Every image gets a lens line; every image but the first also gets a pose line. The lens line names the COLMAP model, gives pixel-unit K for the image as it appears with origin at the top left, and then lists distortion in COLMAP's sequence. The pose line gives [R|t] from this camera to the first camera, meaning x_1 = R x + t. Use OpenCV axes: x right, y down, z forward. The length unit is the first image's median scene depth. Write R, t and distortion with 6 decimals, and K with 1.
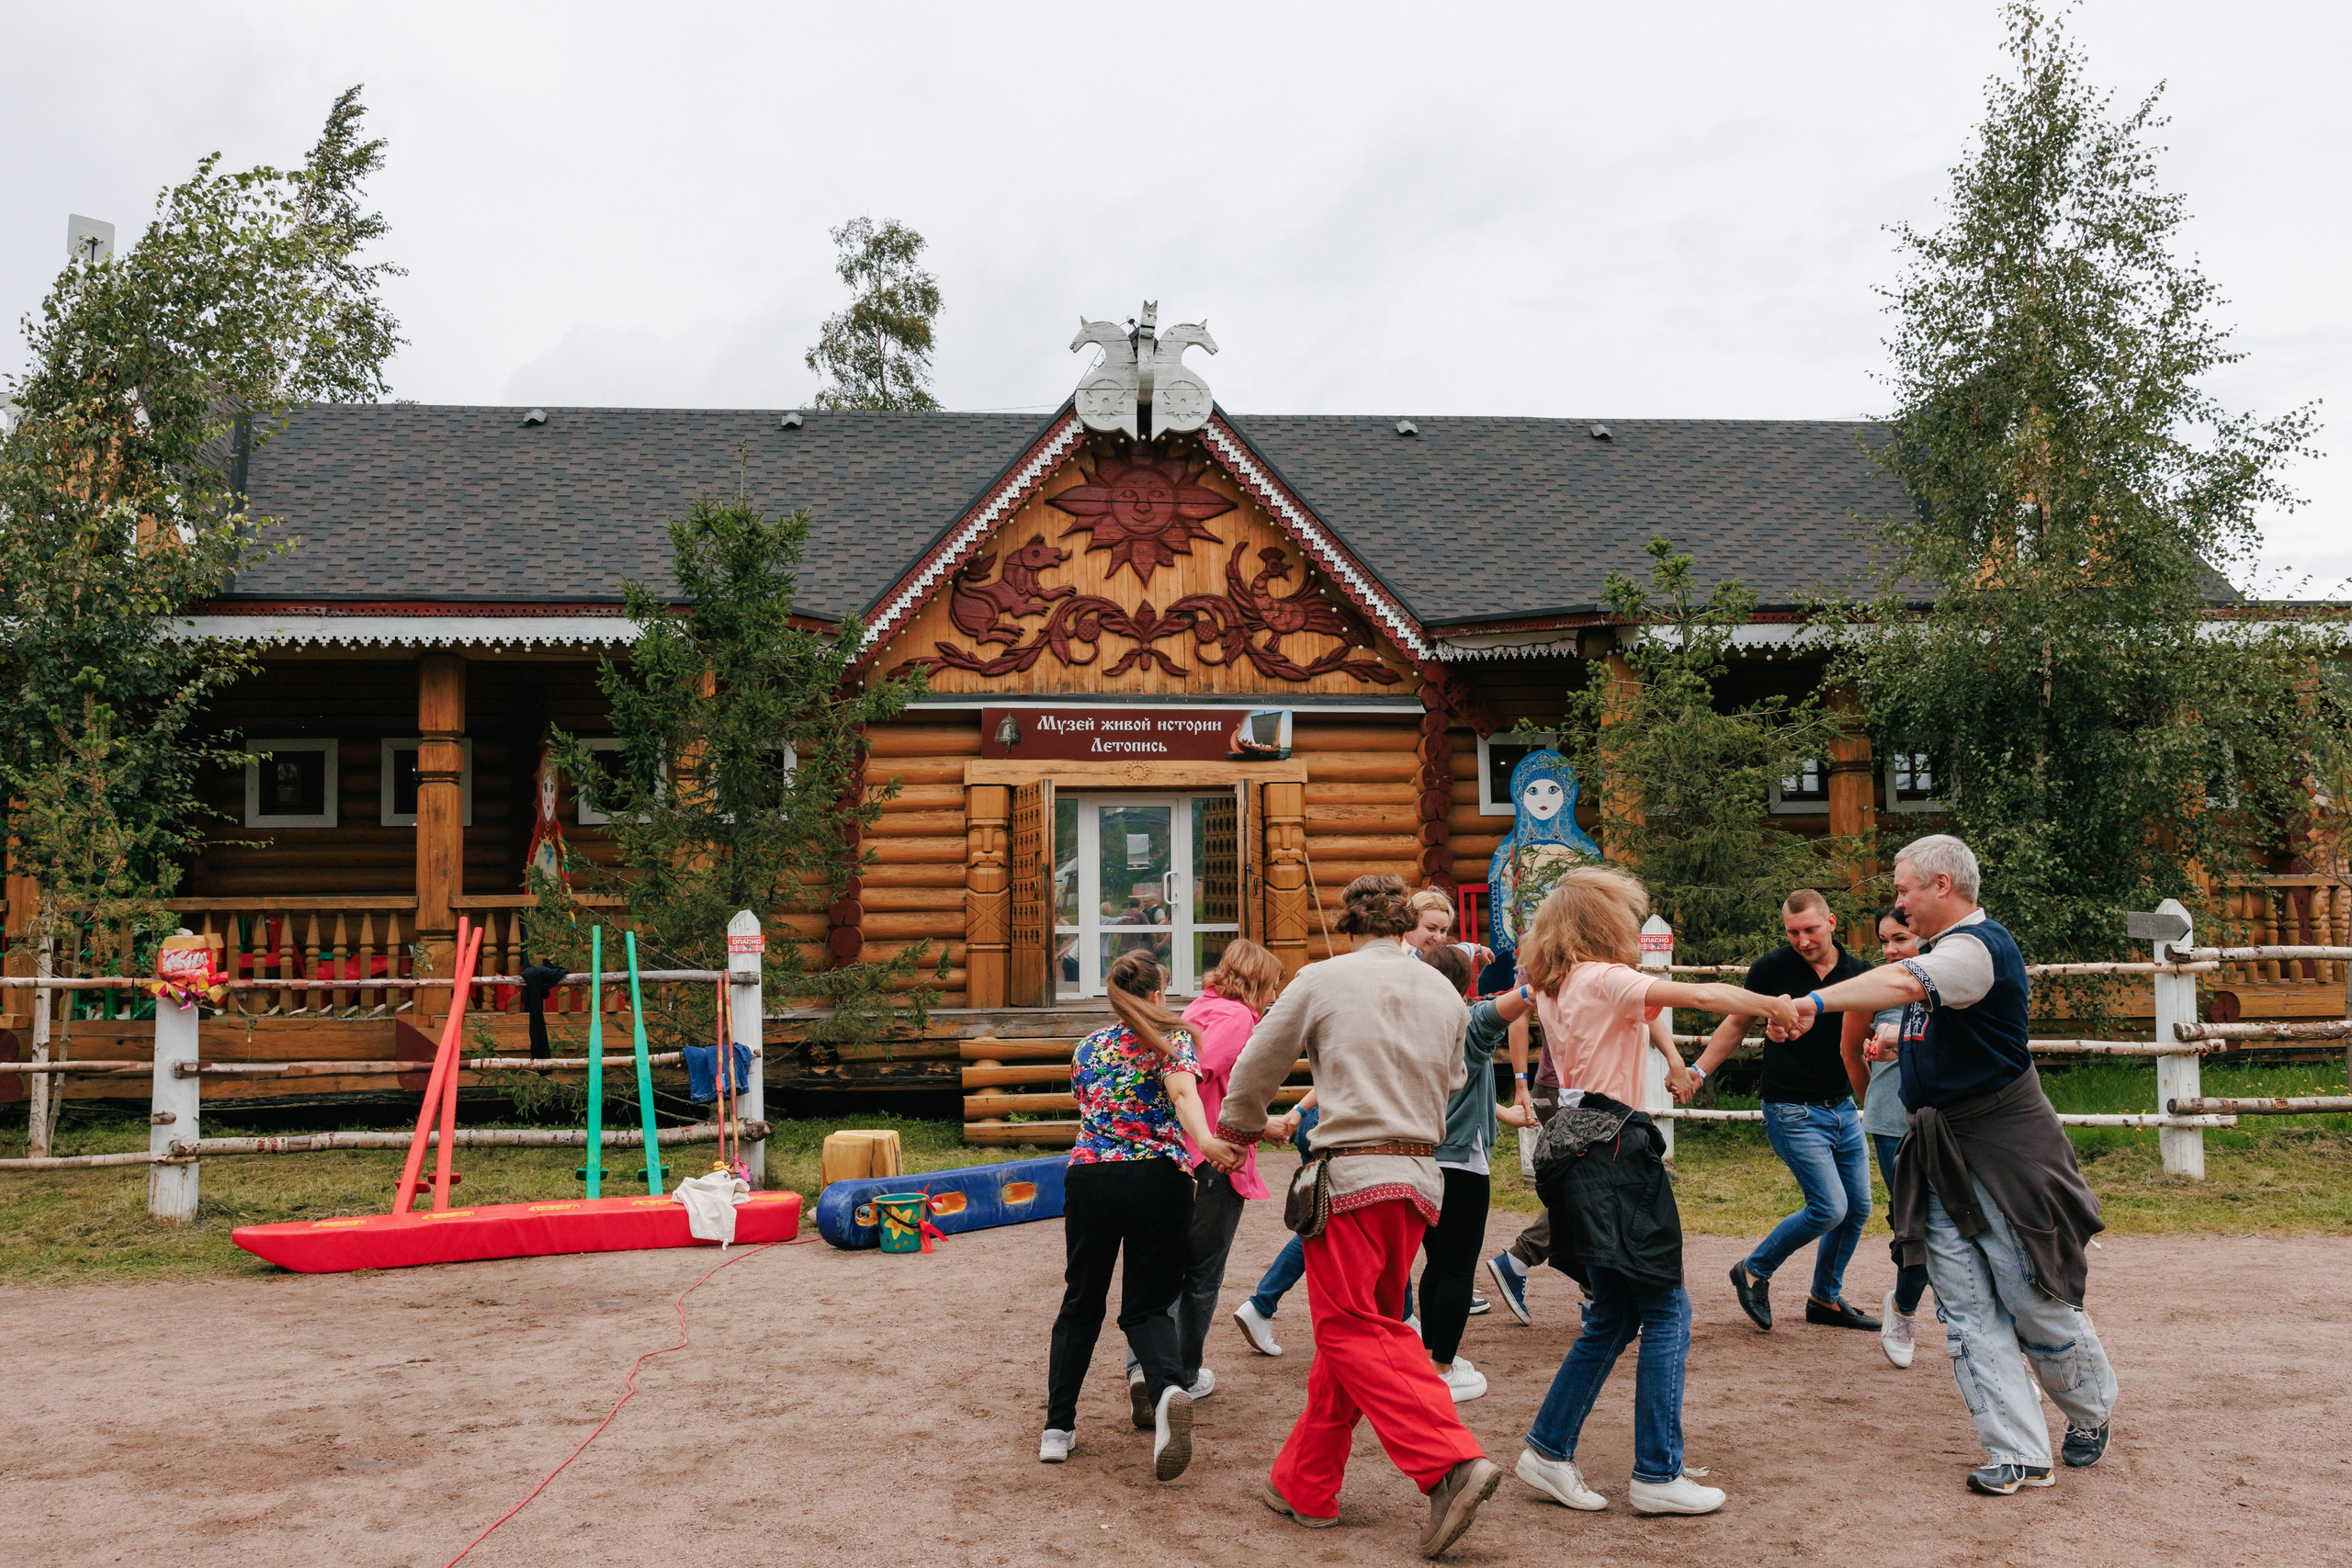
lens RADIAL K [[1905.4, 0, 1173.2], [0, 1905.4, 778.3], [0, 0, 1]] dist [-0.012551, -0.003693]
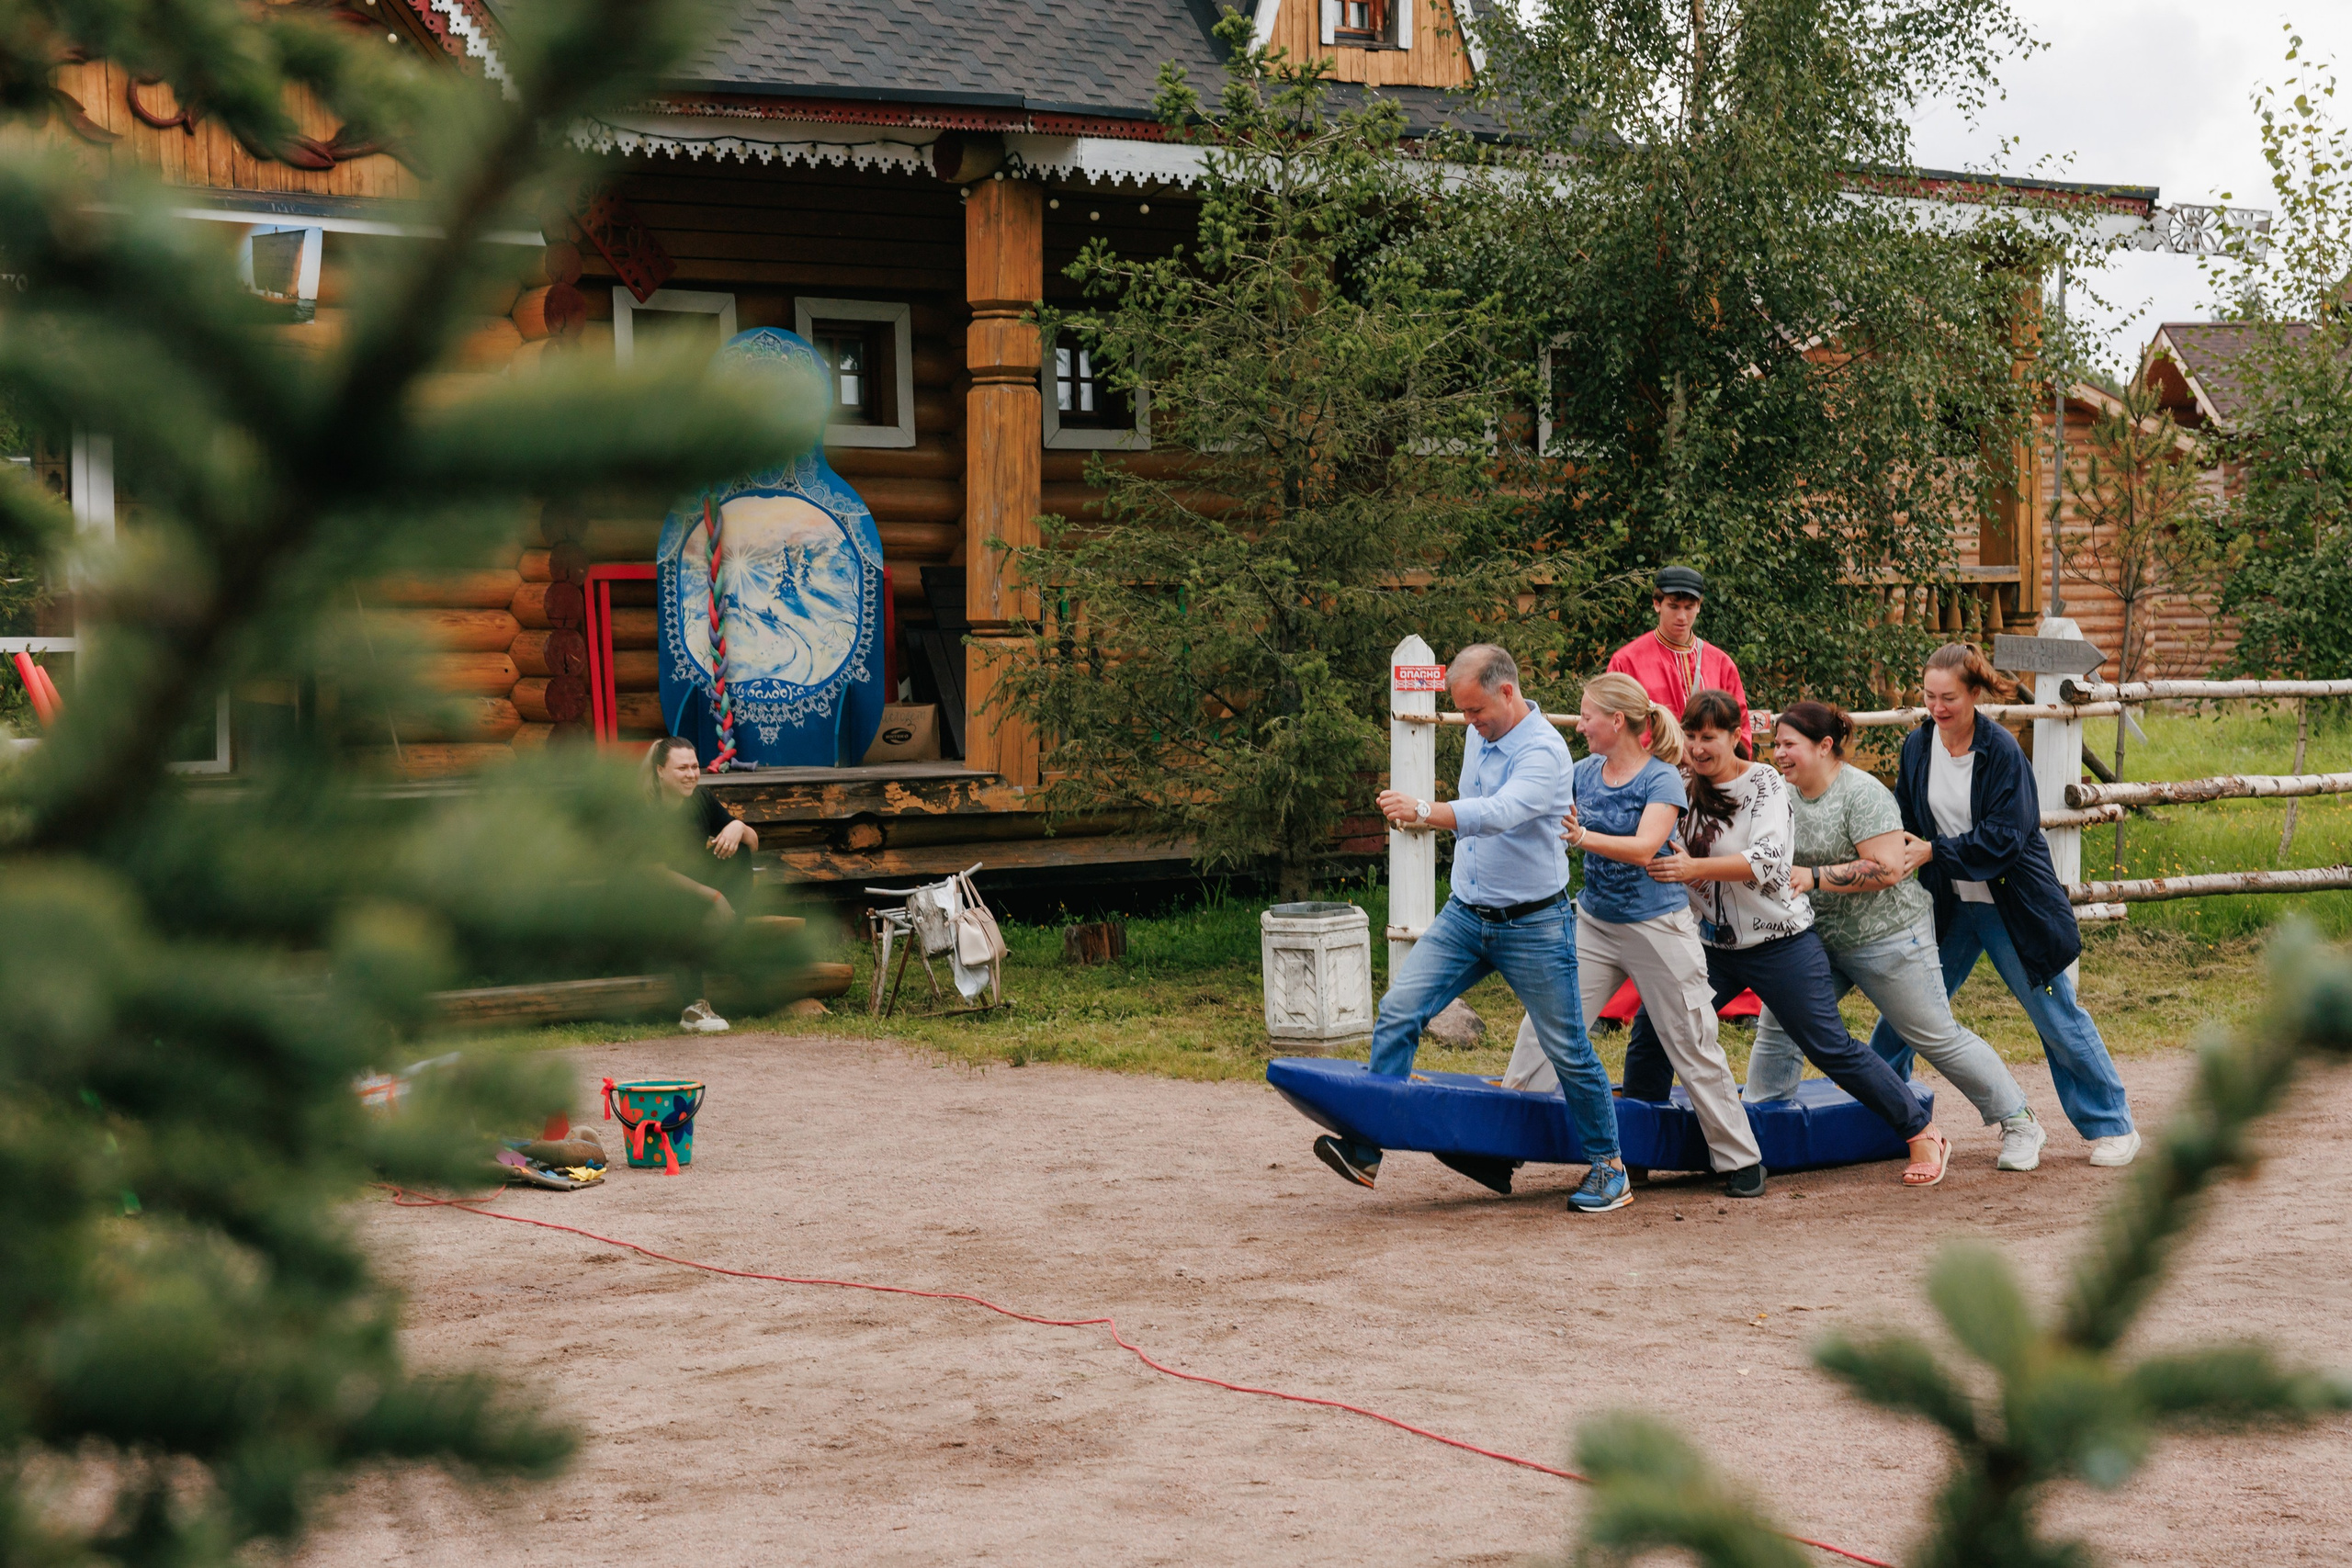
lens RADIAL K [[4195.5, 0, 1070.9], [0, 4195.5, 786.1], [0, 0, 1]] dist [0.008077, 0.000000]
pose [[0.826827, -0.019155, 0.562130, -0.414001], [-0.047591, 0.993453, 0.103853, -0.012862], [-0.560440, -0.112620, 0.820502, -0.074794]]
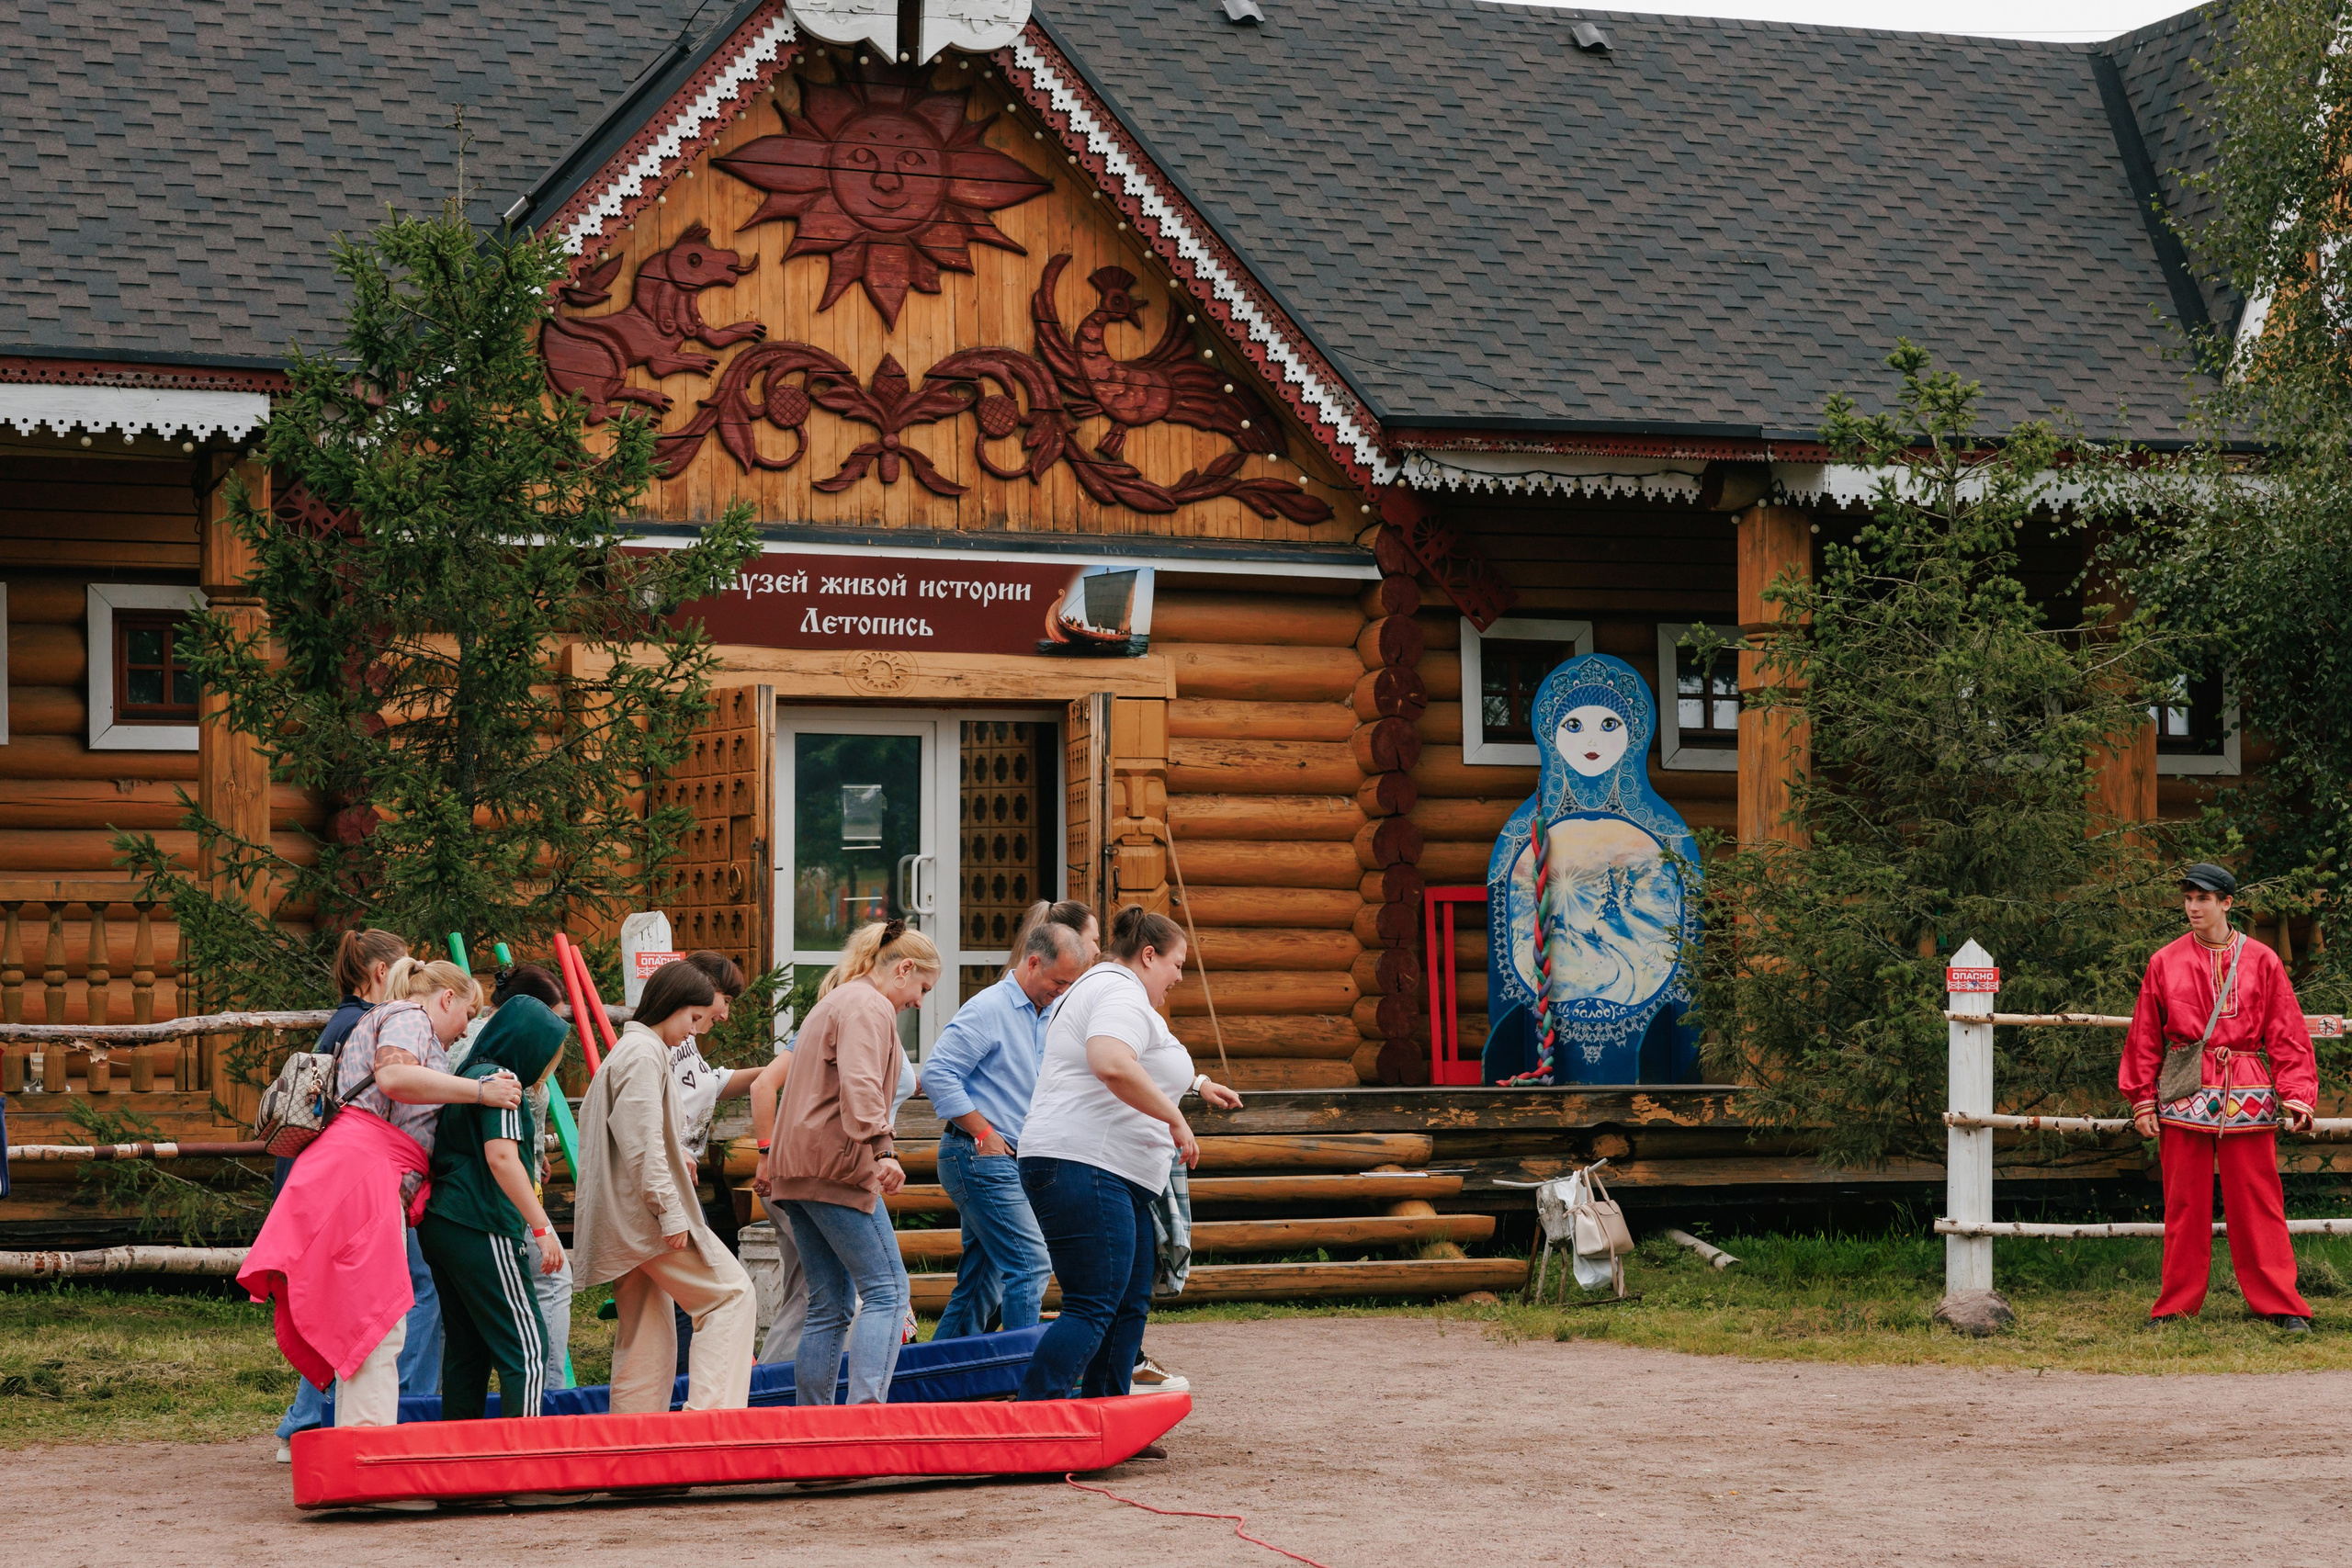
lens RADIAL K [[4992.0, 0, 1184.9], [0, 4992.0, 767.9], [0, 0, 1]] dist [-0.006320, 0.000000]
pose [[0.965344, 0.021856, 0.260063, -0.302738], [-0.030530, 0.999103, 0.029358, -0.020280], [-0.259188, -0.036280, 0.965145, -0.401495]]
